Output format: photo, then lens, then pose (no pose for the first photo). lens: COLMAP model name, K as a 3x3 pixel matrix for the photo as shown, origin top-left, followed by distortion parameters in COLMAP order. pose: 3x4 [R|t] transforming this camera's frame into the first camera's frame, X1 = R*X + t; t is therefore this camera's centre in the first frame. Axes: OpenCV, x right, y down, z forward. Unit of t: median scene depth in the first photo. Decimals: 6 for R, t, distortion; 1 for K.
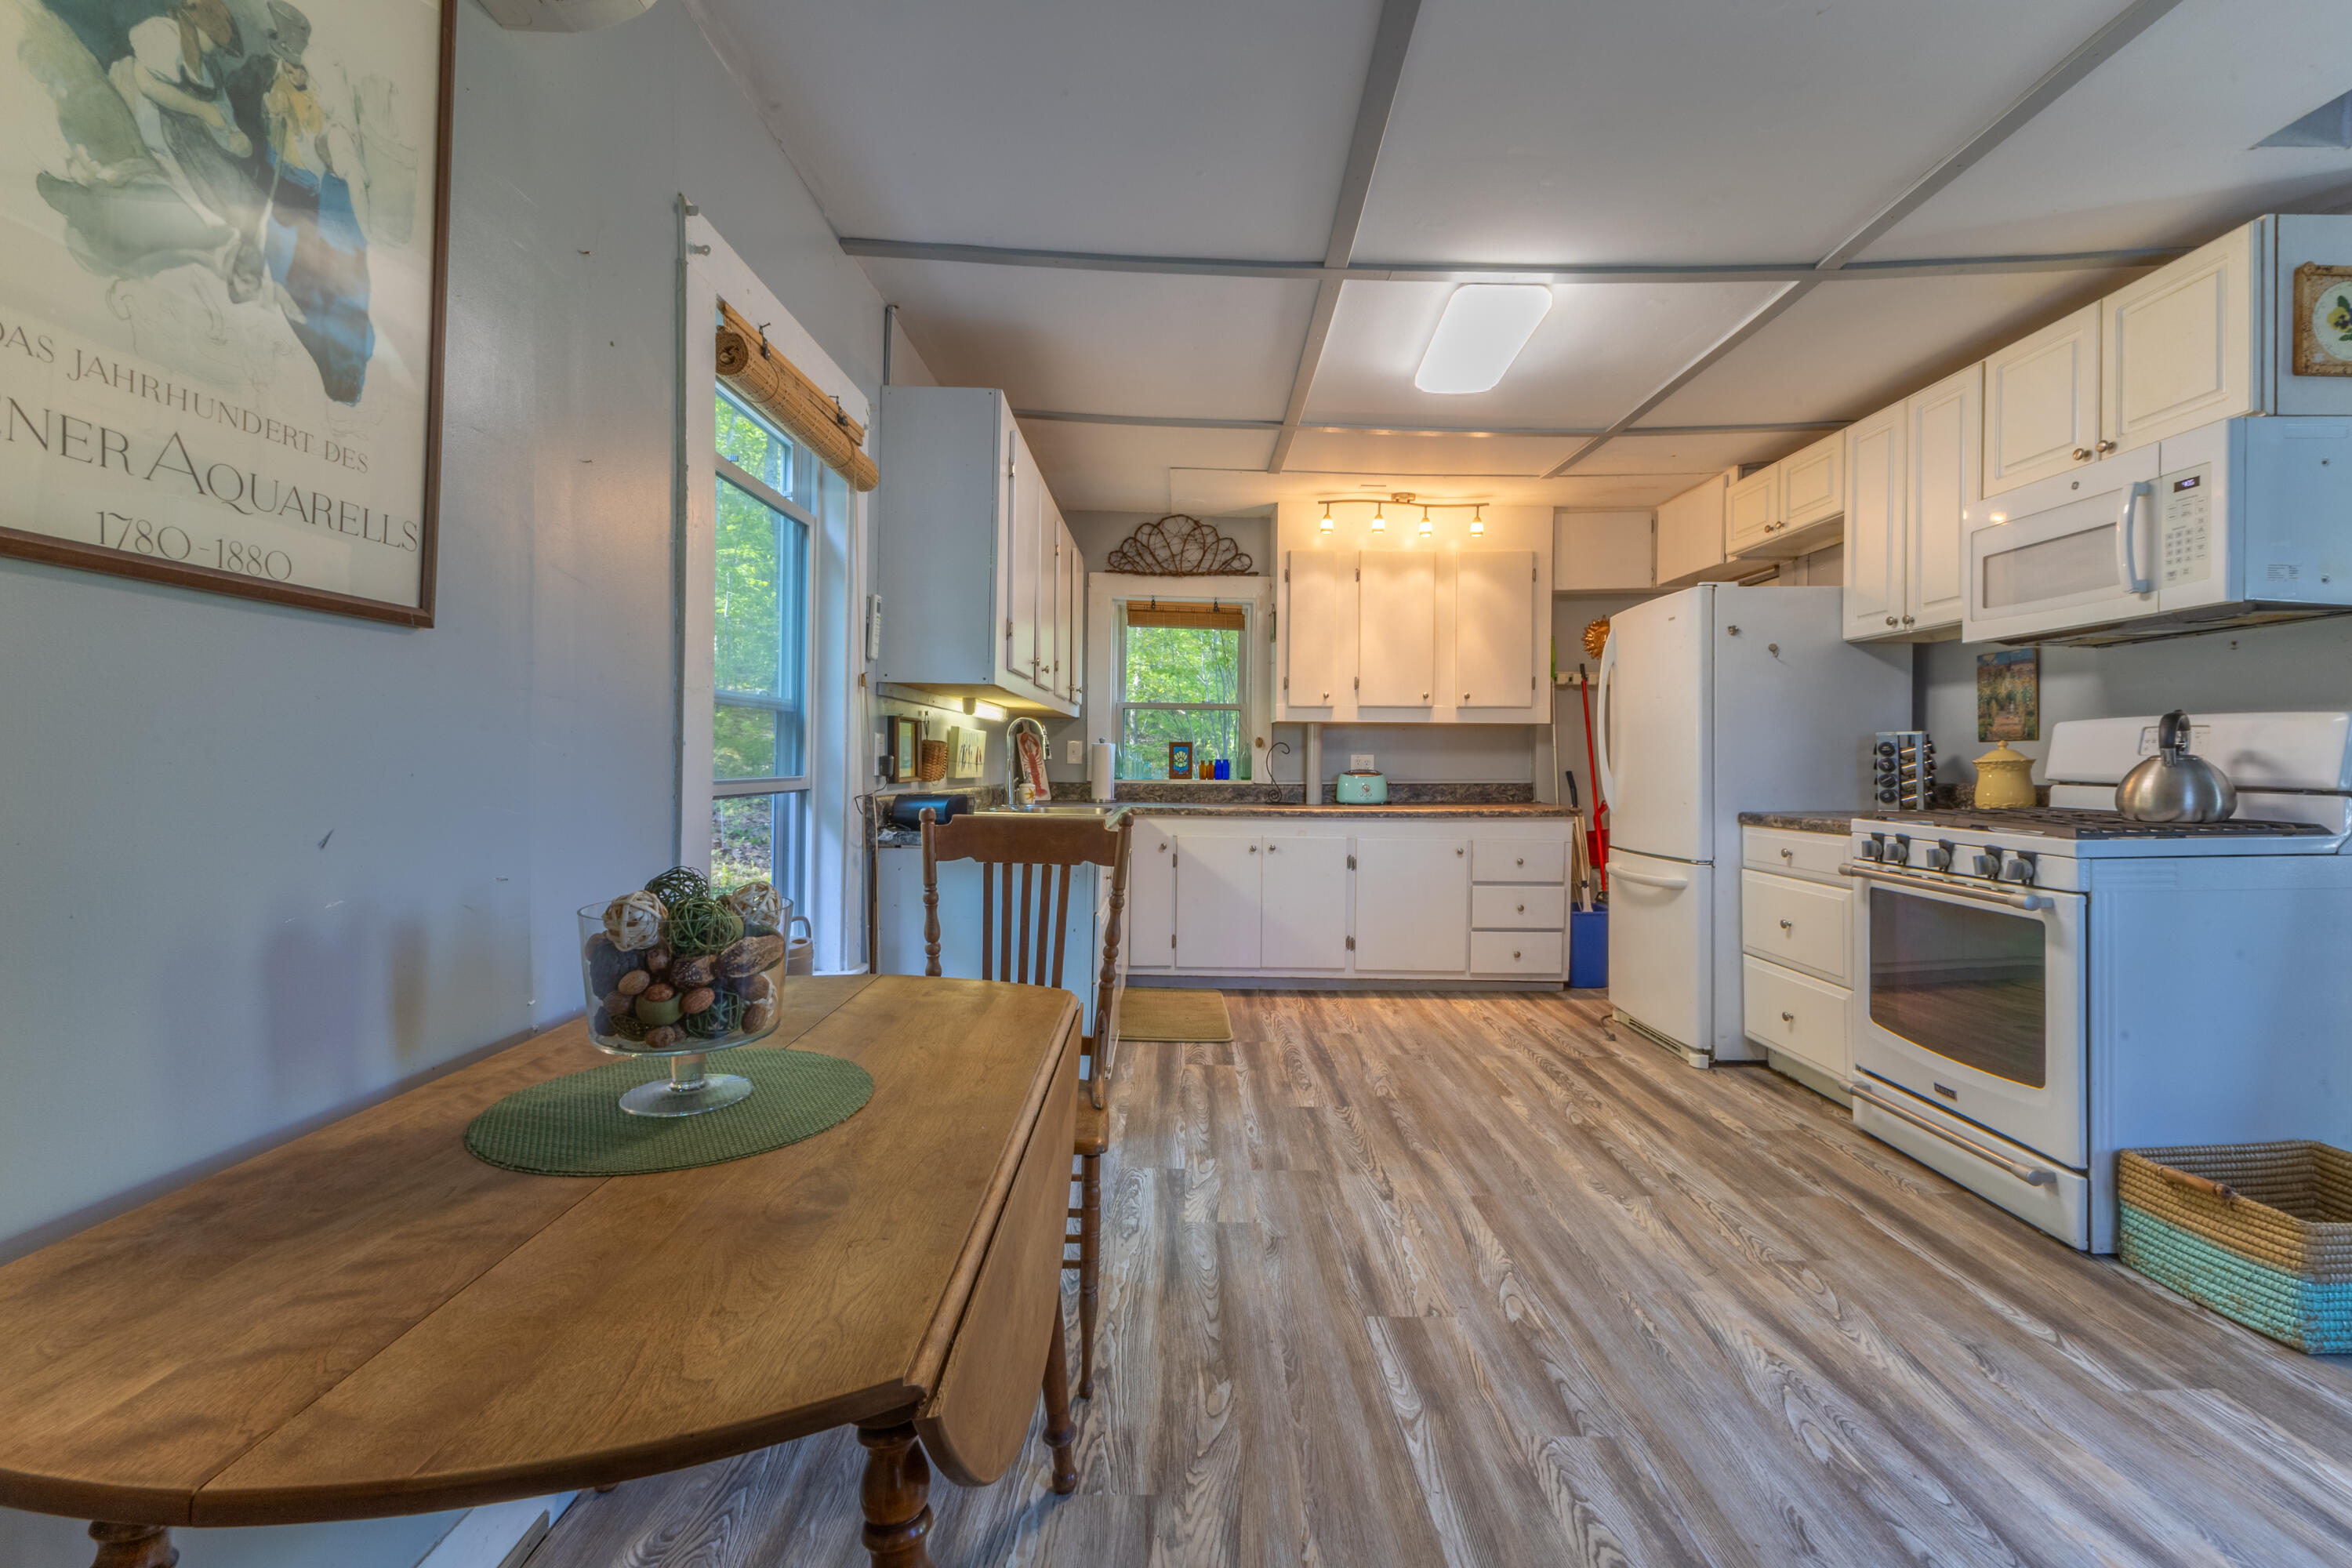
lens RADIAL K [[1070.2, 0, 1172.5], [0, 1070.2, 766.3], [0, 0, 1]] dist [0.011052, -0.002308]
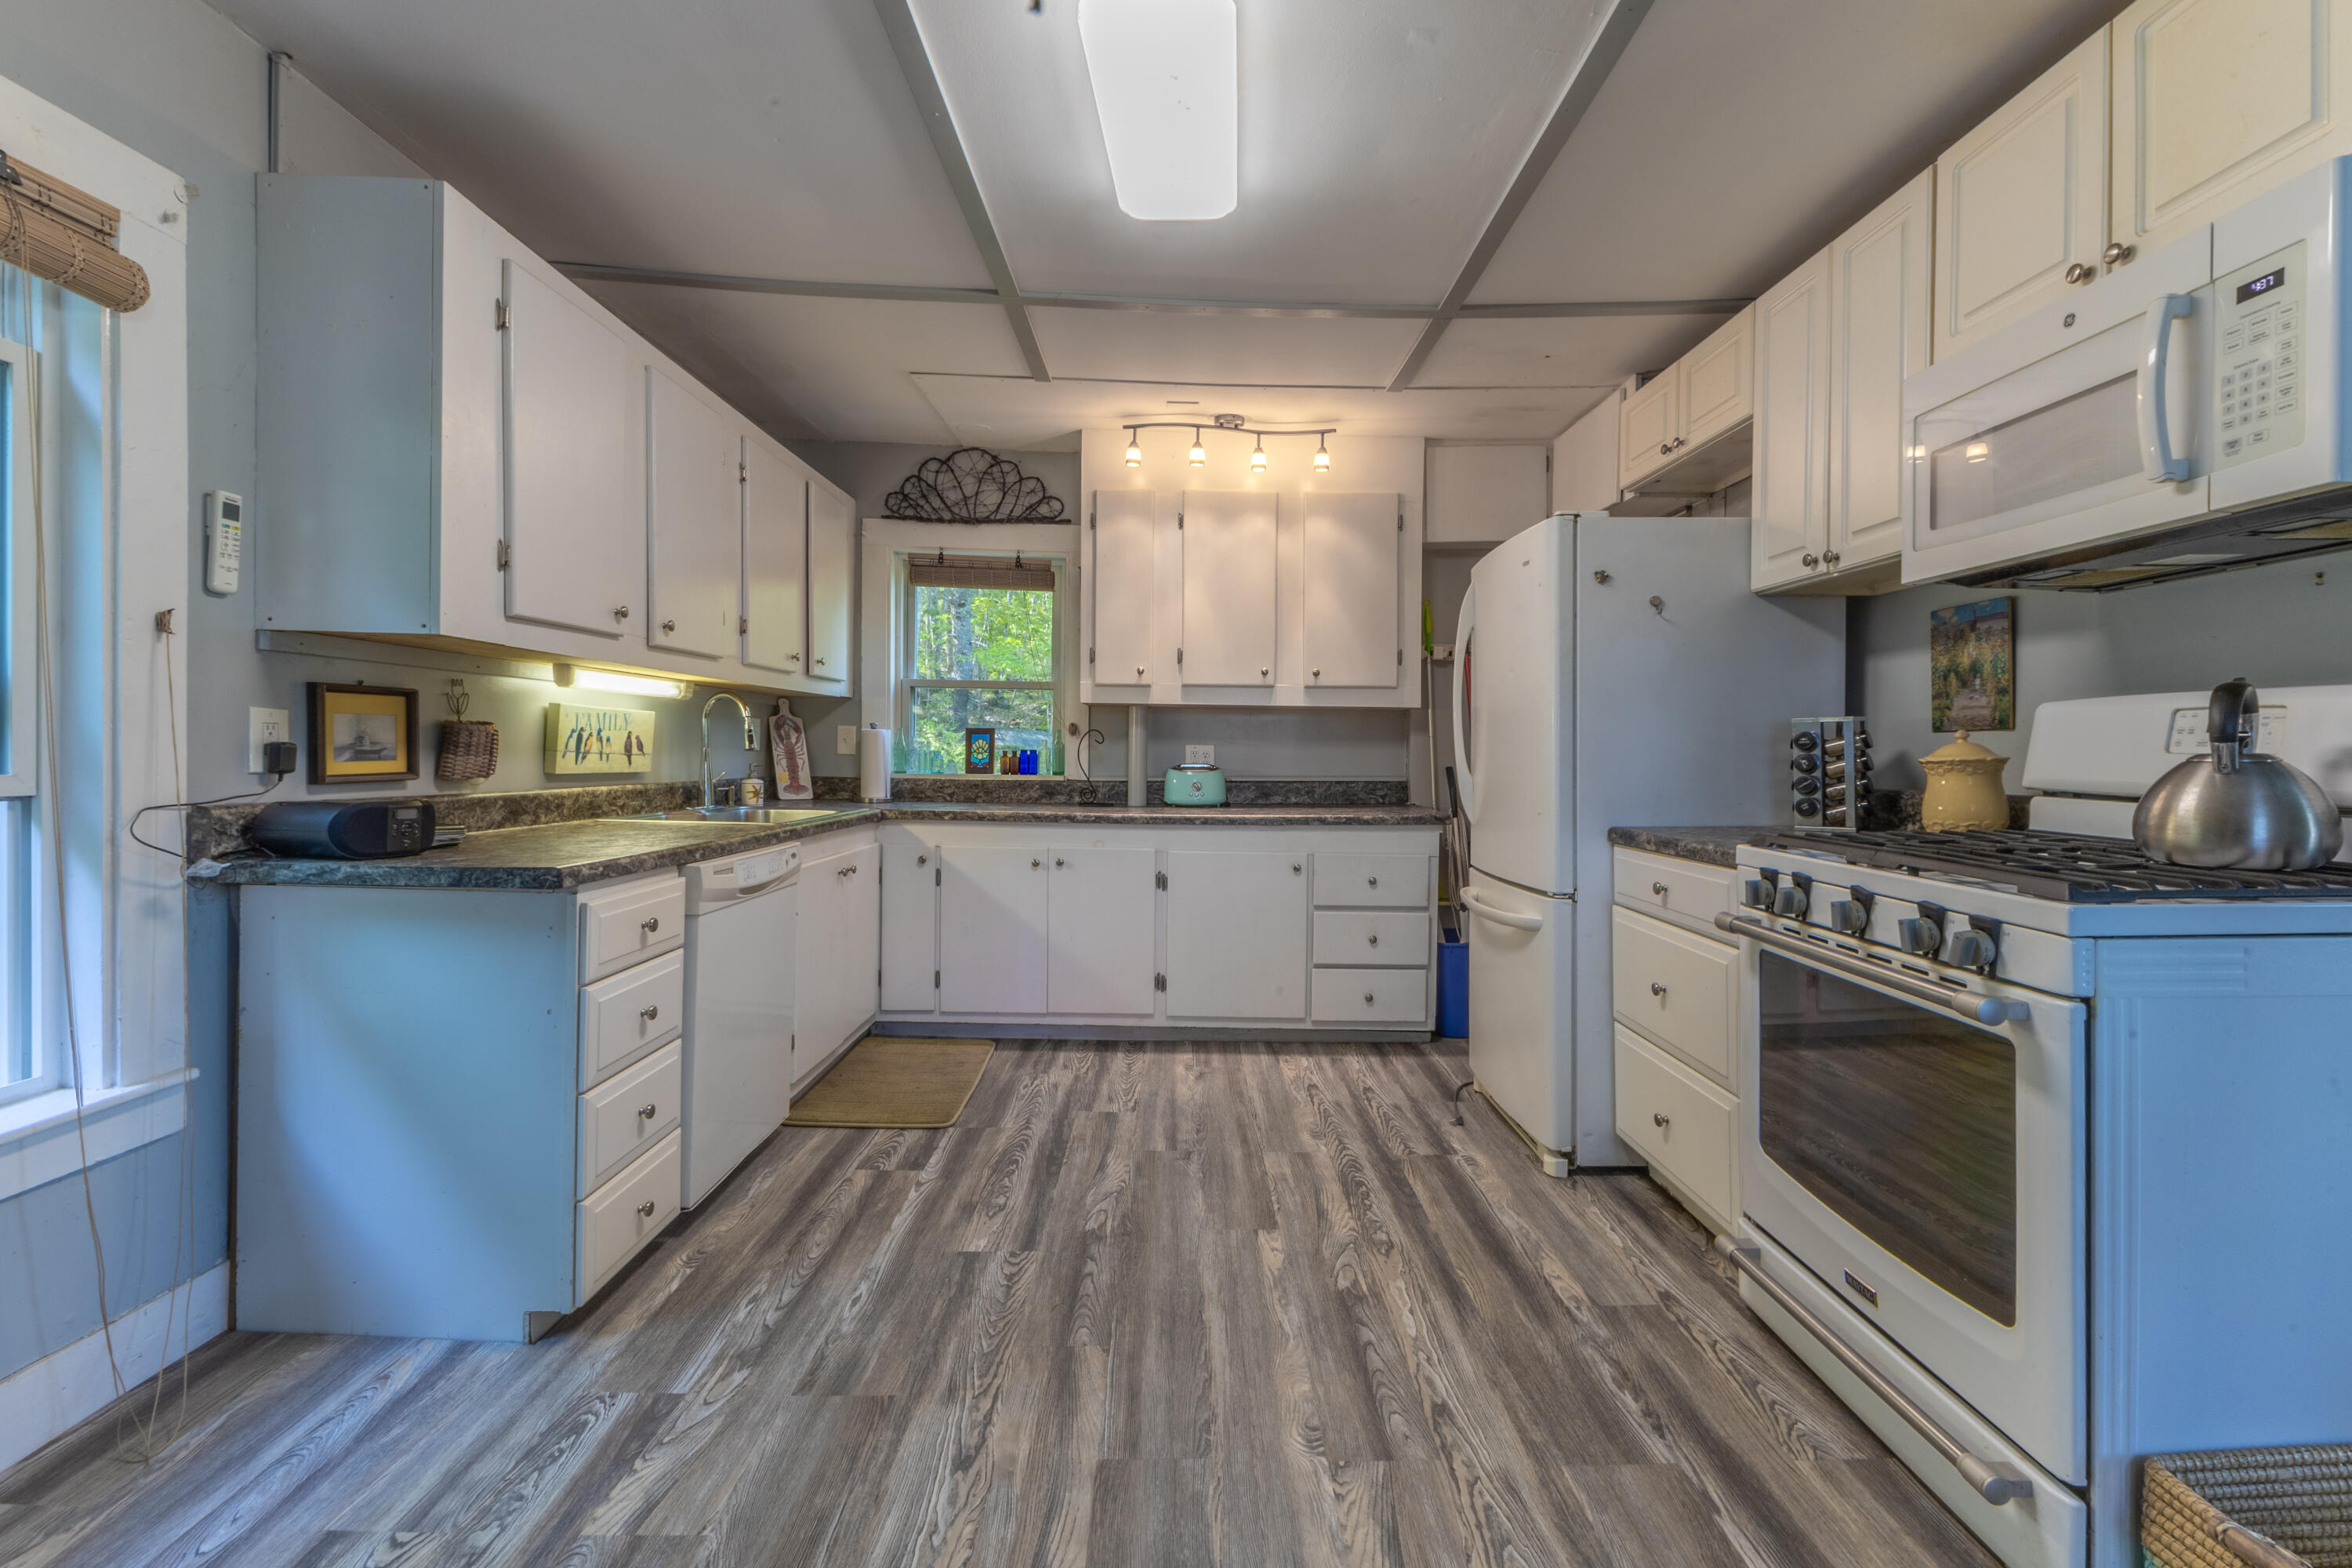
lens RADIAL K [[1070.2, 0, 1182.1], [0, 1070.2, 753.3], [0, 0, 1]] dist [0.011052, -0.002308]
pose [[0.999904, 0.005988, 0.012490, 0.277673], [-0.005959, 0.999979, -0.002413, -0.004492], [-0.012504, 0.002339, 0.999919, 0.334498]]
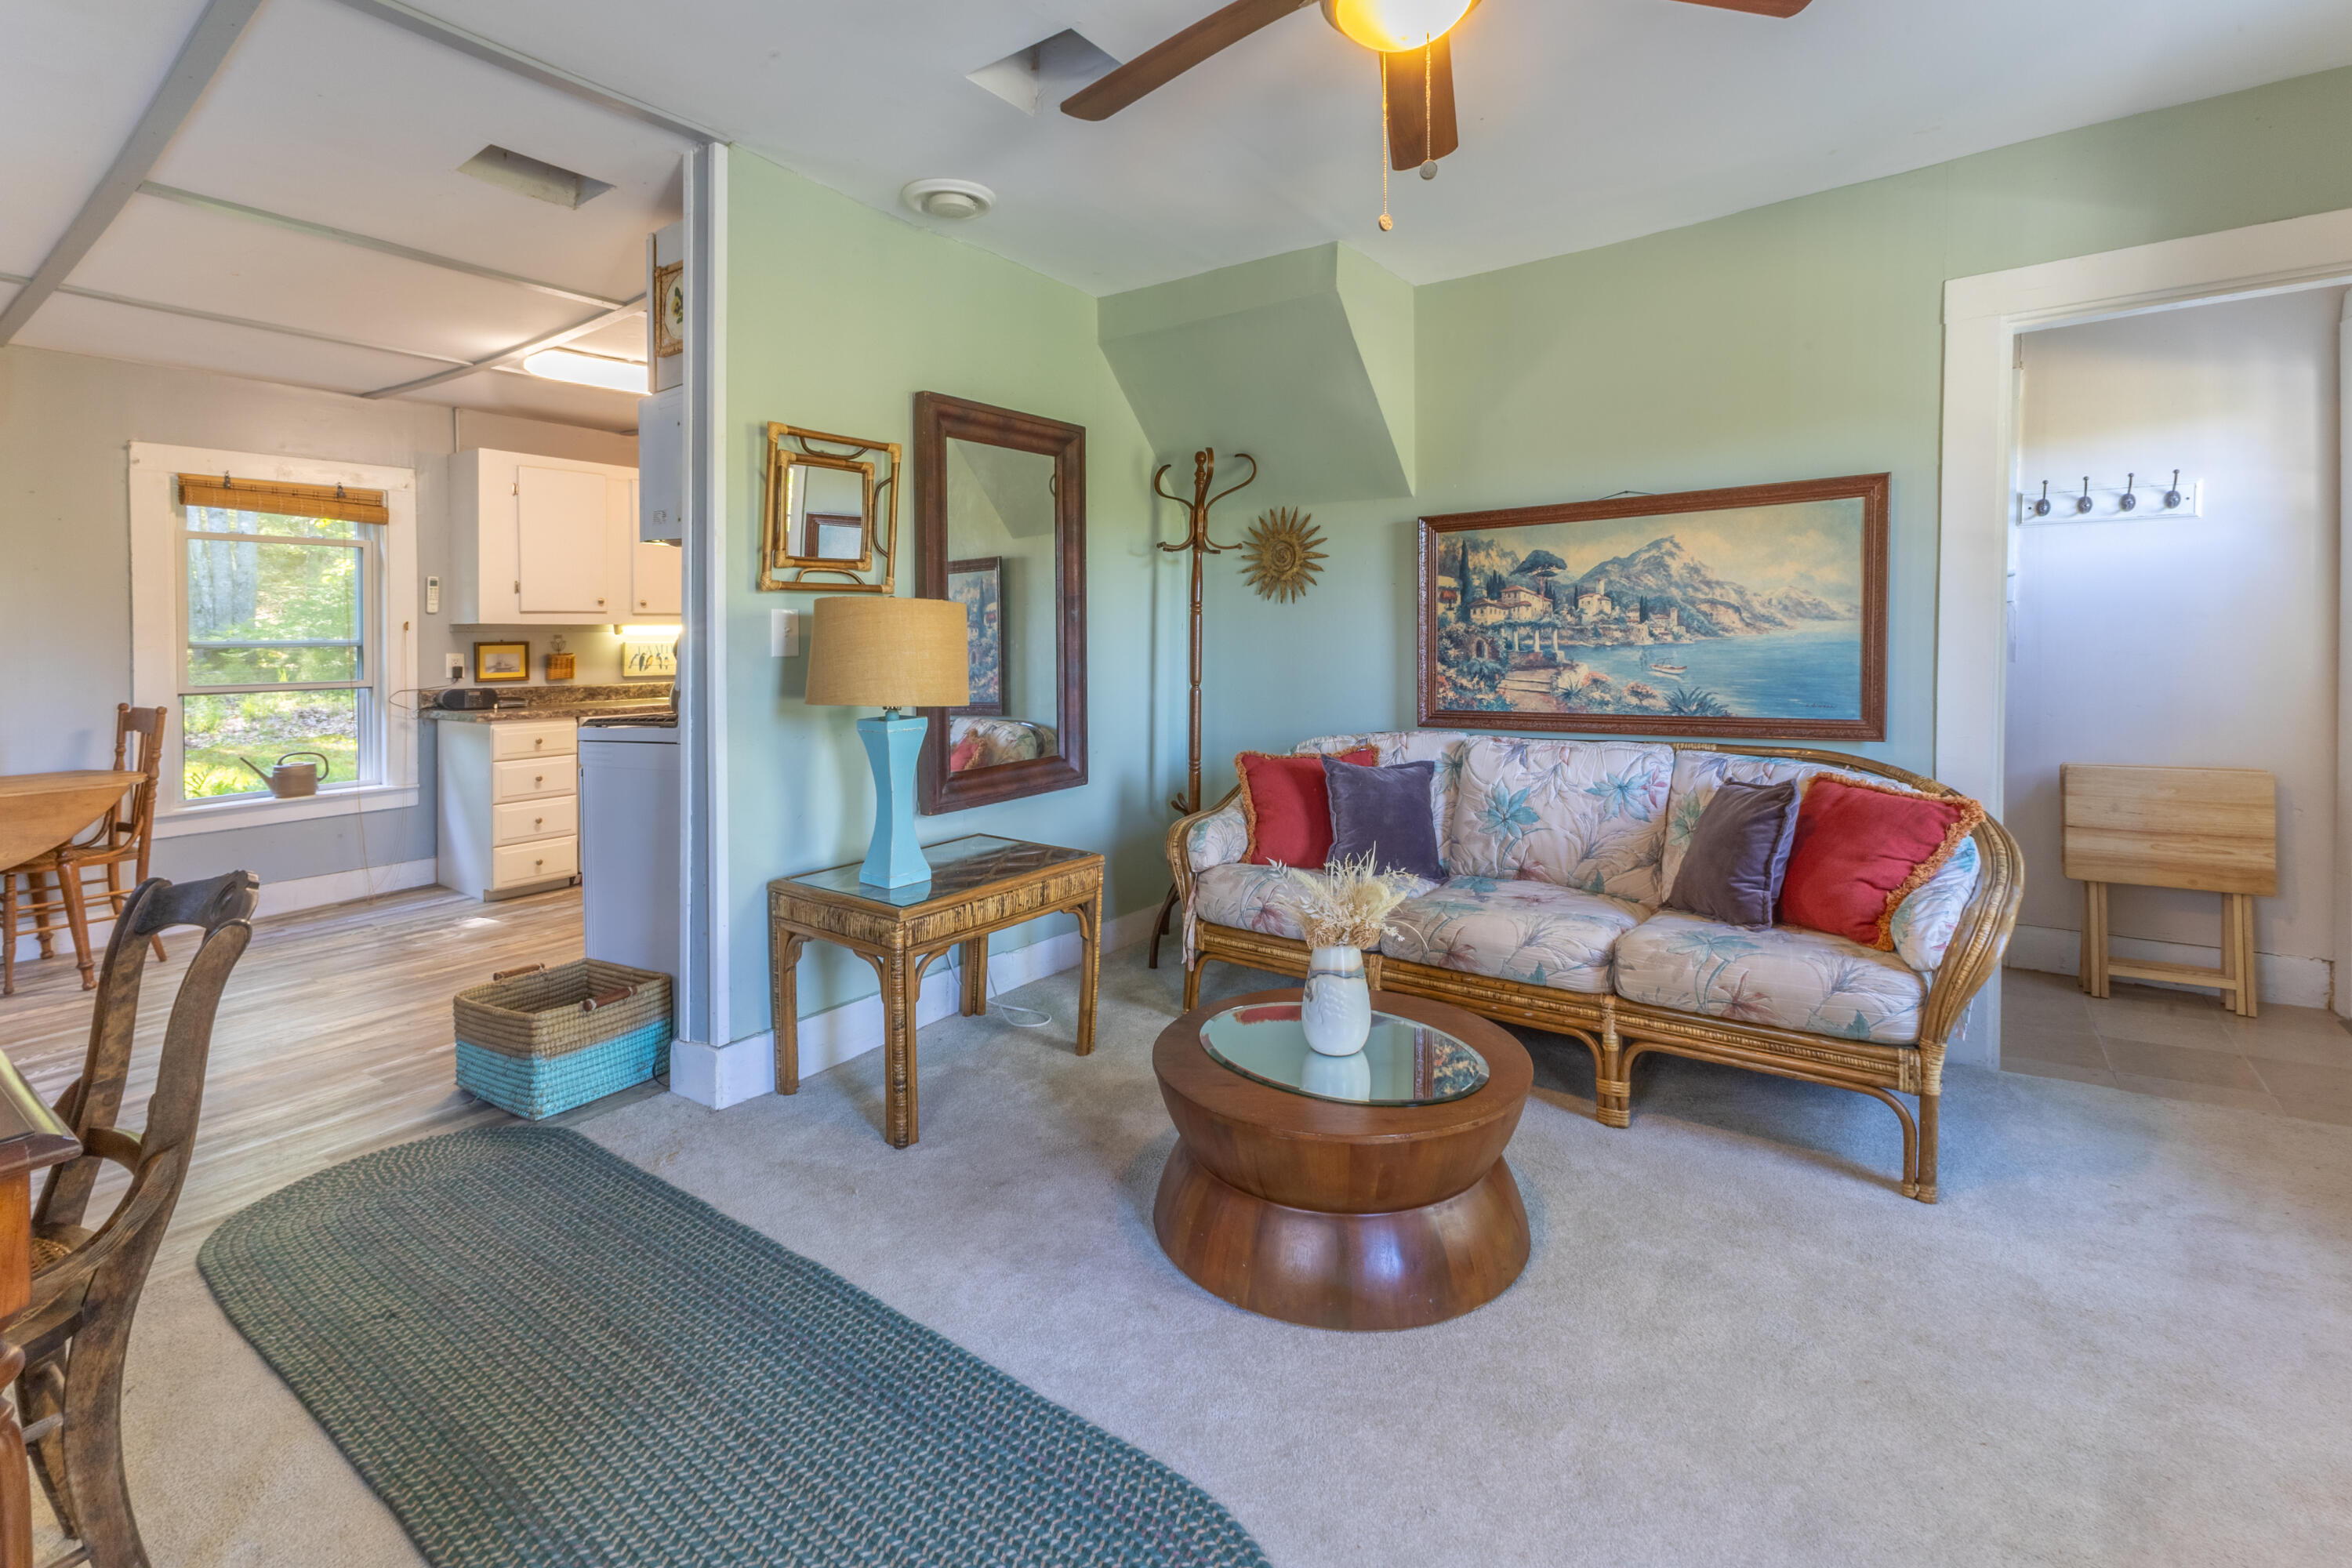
lens RADIAL K [[1070.2, 0, 1082.7], [0, 1070.2, 616.5], [0, 0, 1]] dist [0.011052, -0.002308]
pose [[0.789893, -0.042561, -0.611766, 1.629547], [0.023125, 0.998946, -0.039639, 0.002625], [0.612808, 0.017164, 0.790045, 0.247615]]
